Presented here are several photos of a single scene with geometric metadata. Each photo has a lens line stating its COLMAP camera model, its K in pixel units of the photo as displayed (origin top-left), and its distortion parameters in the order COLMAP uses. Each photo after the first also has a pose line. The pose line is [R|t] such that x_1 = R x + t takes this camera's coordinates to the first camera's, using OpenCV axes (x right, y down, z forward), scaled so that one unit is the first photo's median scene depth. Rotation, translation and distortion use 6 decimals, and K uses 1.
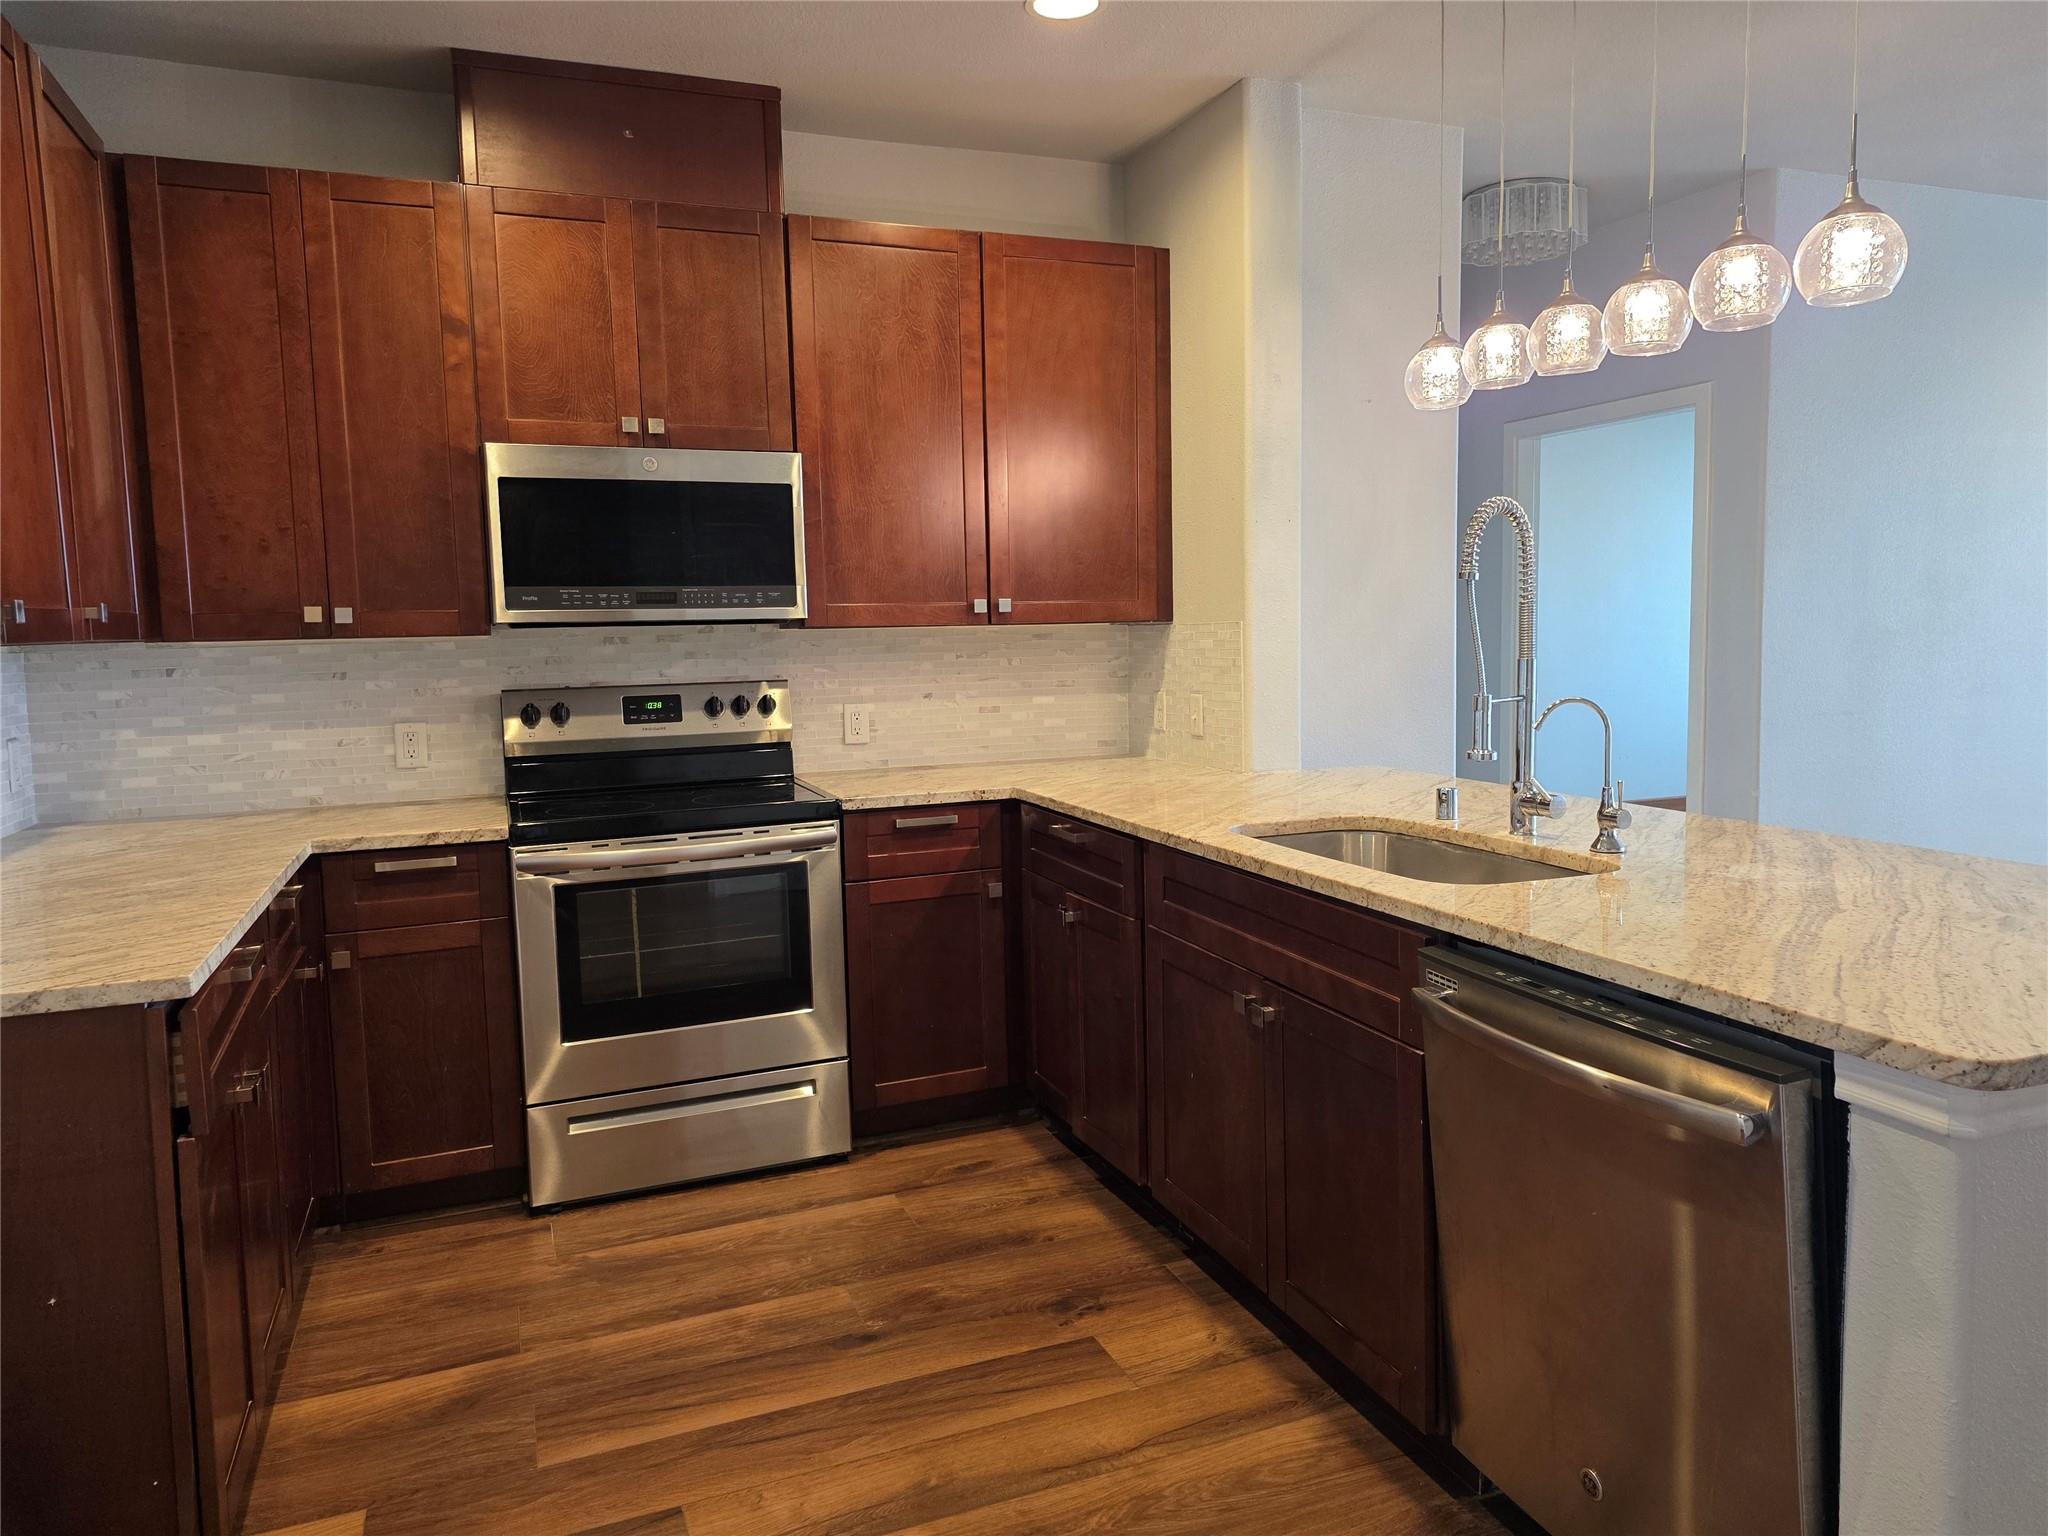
lens RADIAL K [[1358.4, 0, 1033.5], [0, 1358.4, 719.7], [0, 0, 1]] dist [0.058805, -0.057782]
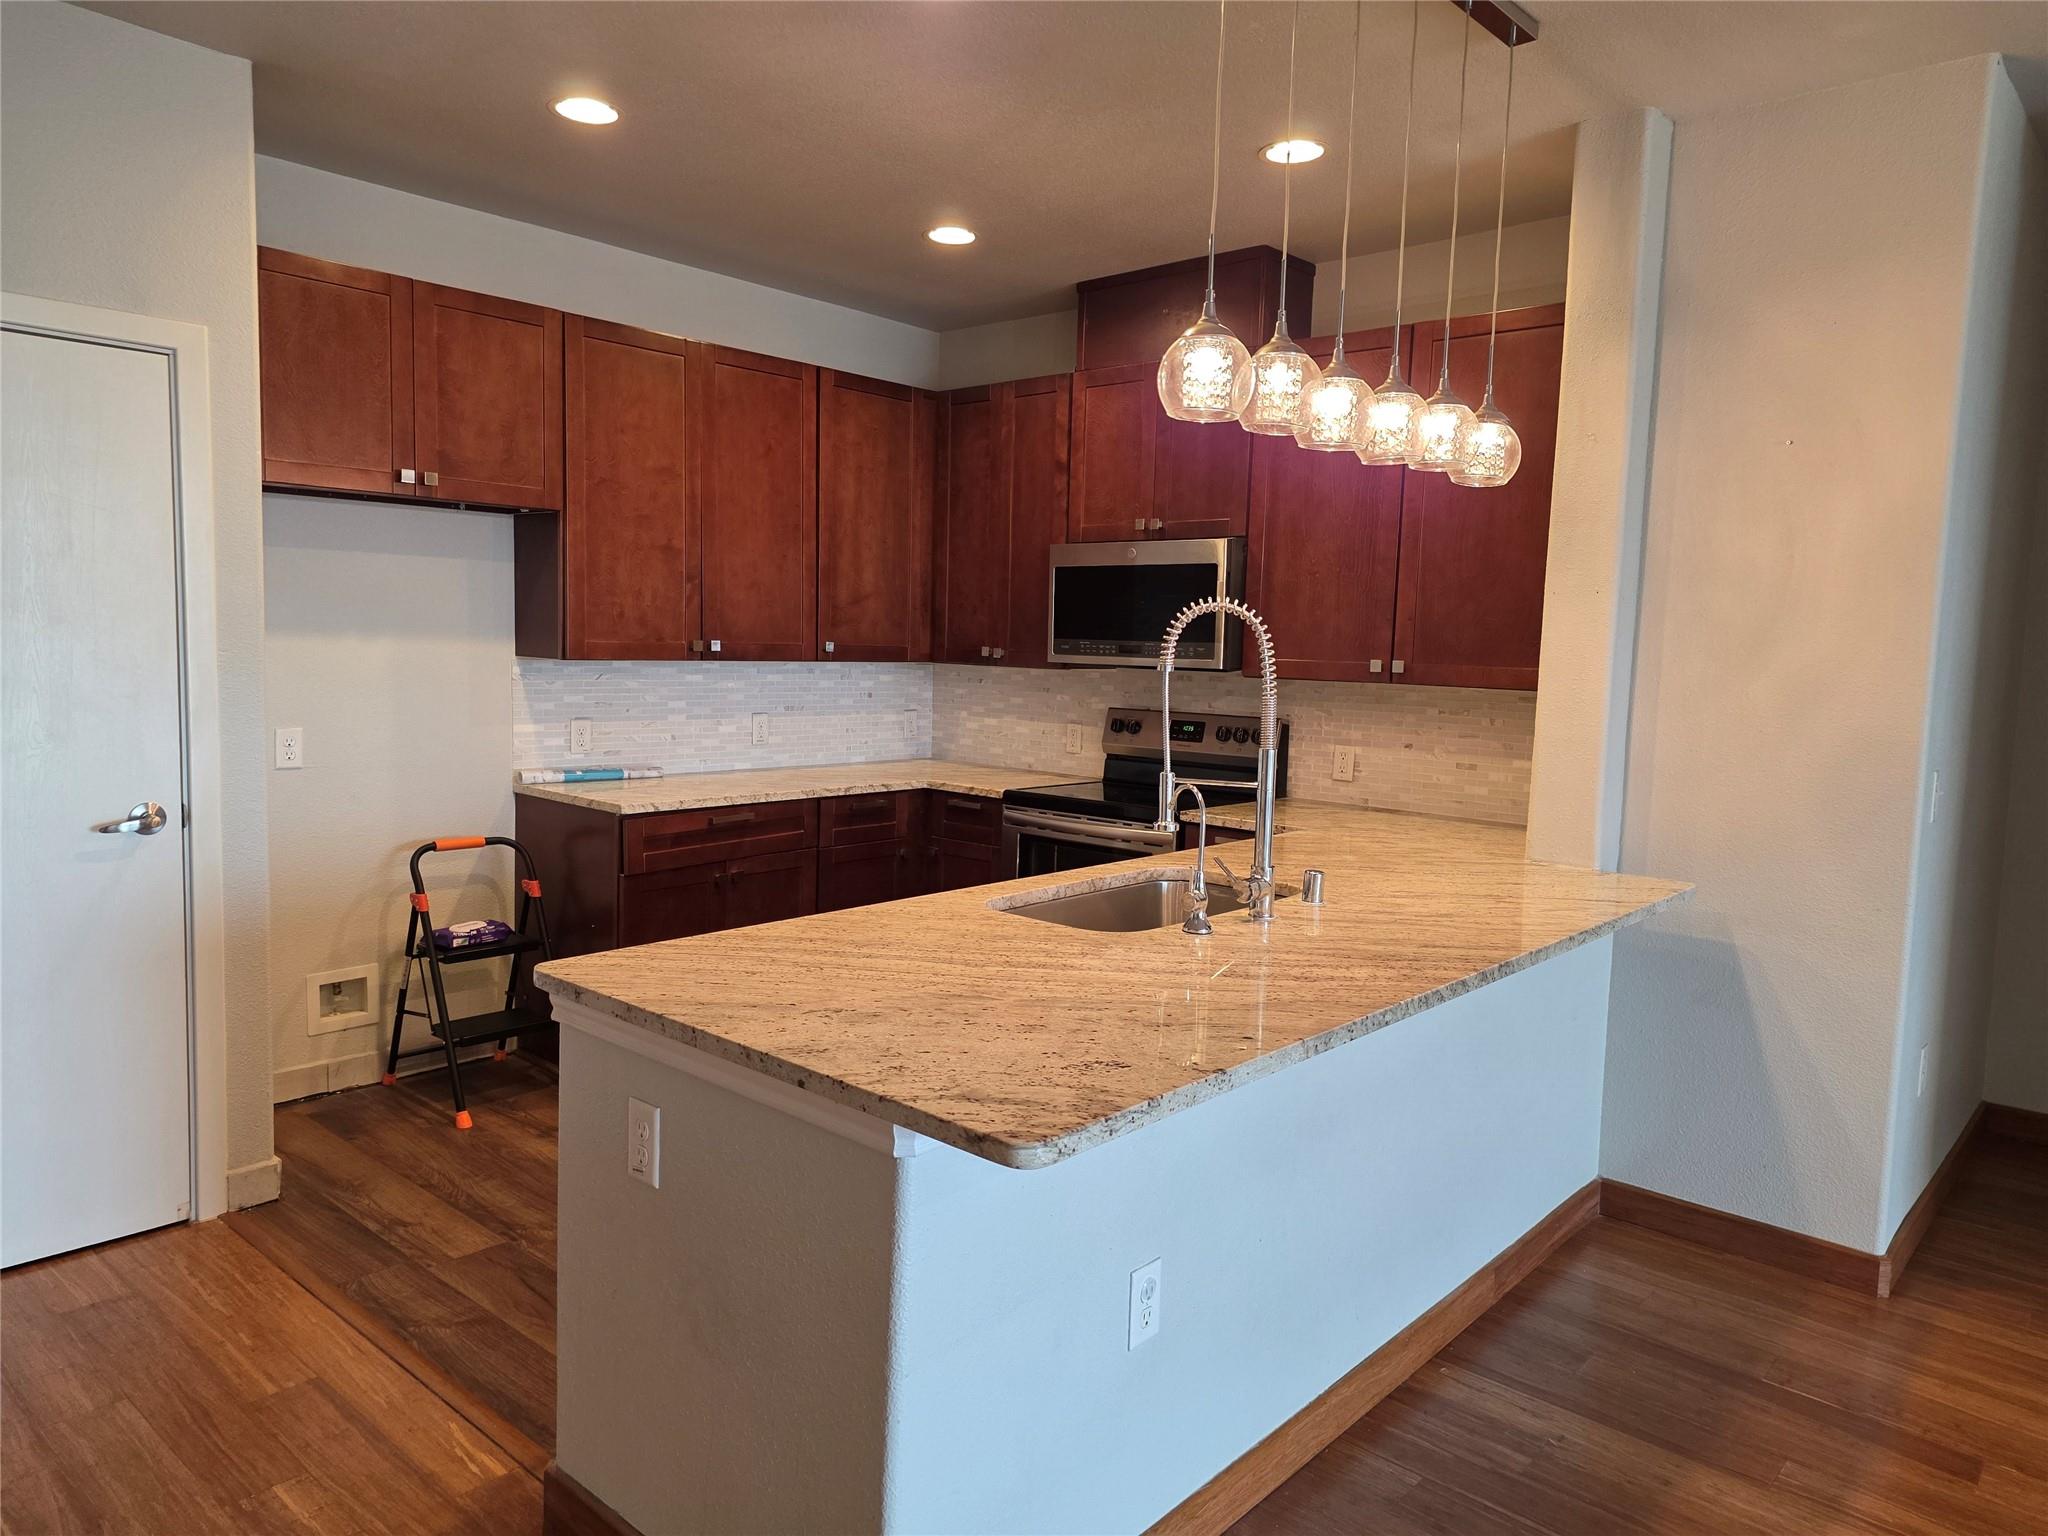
lens RADIAL K [[1358.4, 0, 1036.7], [0, 1358.4, 749.1], [0, 0, 1]] dist [0.058805, -0.057782]
pose [[0.453227, 0.108150, -0.884810, 1.003812], [-0.102065, 0.992381, 0.069018, -0.080638], [0.885533, 0.059027, 0.460812, 0.311928]]
